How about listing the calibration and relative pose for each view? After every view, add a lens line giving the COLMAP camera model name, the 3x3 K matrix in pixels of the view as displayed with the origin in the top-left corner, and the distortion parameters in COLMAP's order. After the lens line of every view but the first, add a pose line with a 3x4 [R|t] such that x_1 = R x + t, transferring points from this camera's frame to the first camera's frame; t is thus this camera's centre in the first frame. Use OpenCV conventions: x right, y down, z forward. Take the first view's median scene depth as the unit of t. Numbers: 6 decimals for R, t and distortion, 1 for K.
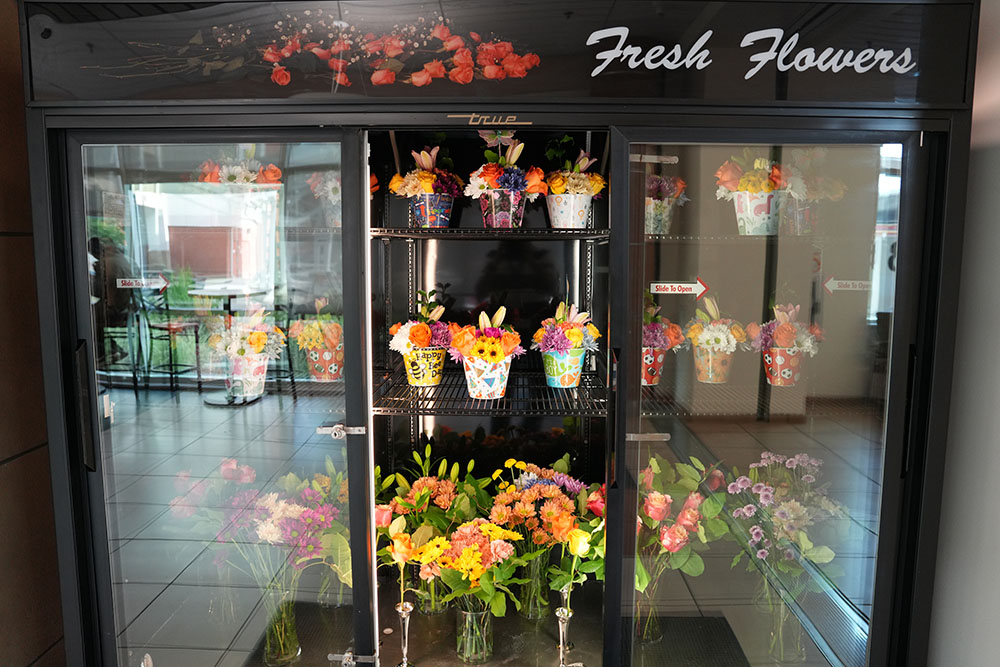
lens RADIAL K [[701.4, 0, 508.9], [0, 701.4, 332.8], [0, 0, 1]] dist [-0.033153, 0.011400]
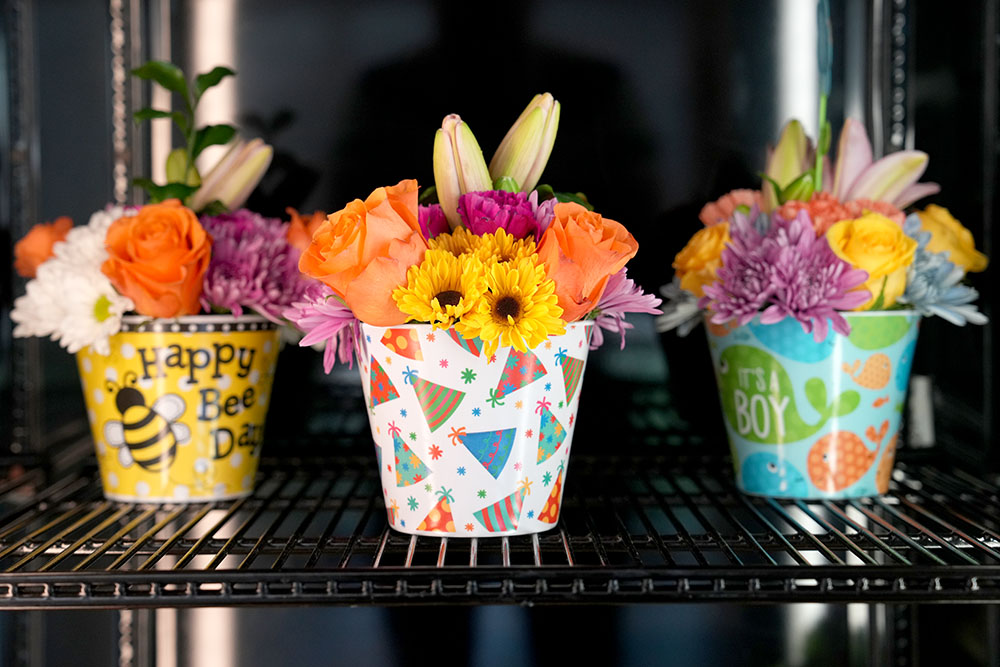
lens RADIAL K [[2001.8, 0, 490.3], [0, 2001.8, 333.0], [0, 0, 1]] dist [0.271753, 0.000000]
pose [[0.999829, -0.013194, 0.012926, -0.033618], [0.014116, 0.997157, -0.074013, 0.077462], [-0.011913, 0.074182, 0.997174, 0.400407]]
